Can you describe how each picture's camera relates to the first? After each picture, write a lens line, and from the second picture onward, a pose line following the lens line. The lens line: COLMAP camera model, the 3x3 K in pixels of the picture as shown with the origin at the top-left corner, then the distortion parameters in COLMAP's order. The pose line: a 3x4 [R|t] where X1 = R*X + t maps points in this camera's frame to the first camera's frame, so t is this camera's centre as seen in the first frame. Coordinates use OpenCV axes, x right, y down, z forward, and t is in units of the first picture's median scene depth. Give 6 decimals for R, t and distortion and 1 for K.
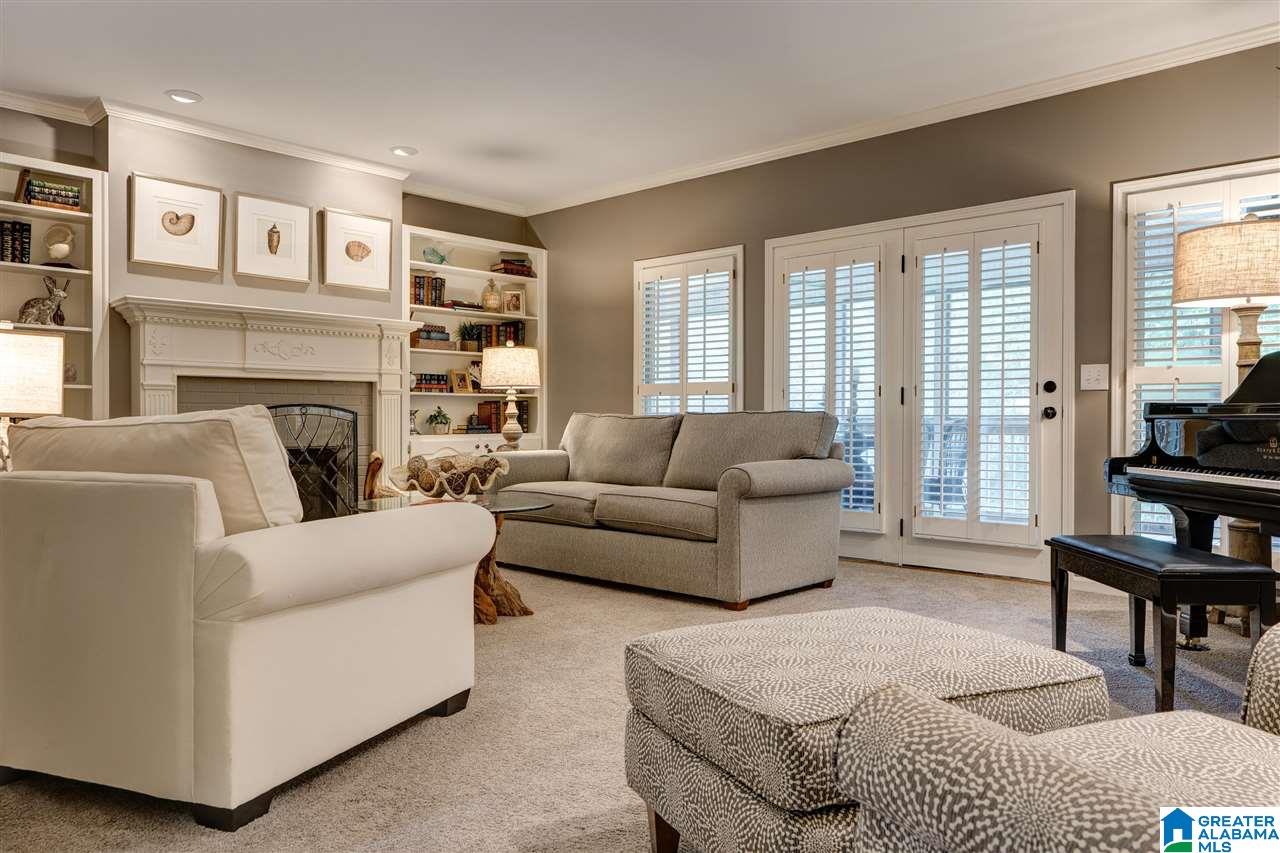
lens RADIAL K [[909.7, 0, 640.0], [0, 909.7, 423.9], [0, 0, 1]] dist [0.004789, 0.000799]
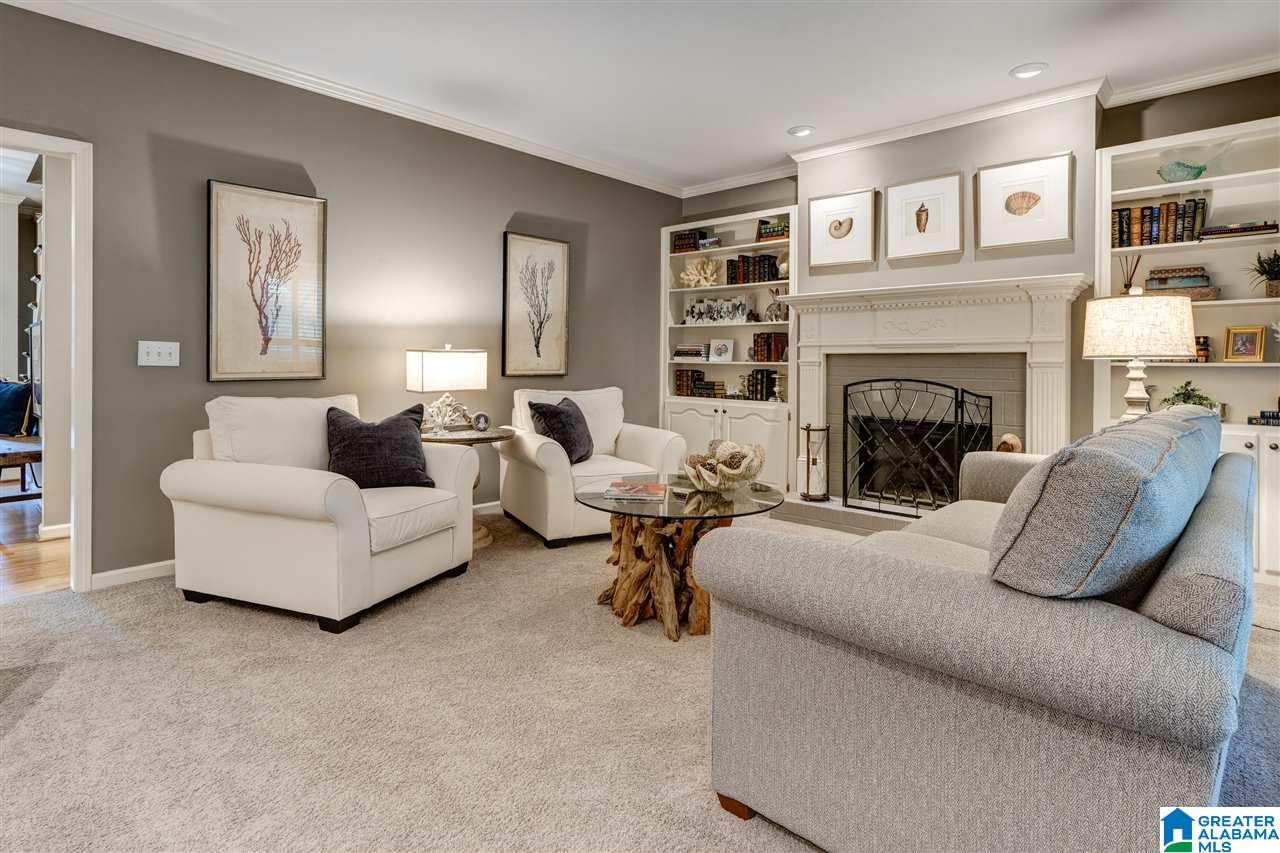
lens RADIAL K [[655.9, 0, 636.0], [0, 655.9, 359.7], [0, 0, 1]] dist [-0.003002, 0.000585]
pose [[-0.017039, -0.004313, -0.999846, 0.345795], [-0.012839, 0.999909, -0.004094, -0.034634], [0.999772, 0.012768, -0.017093, 0.689973]]
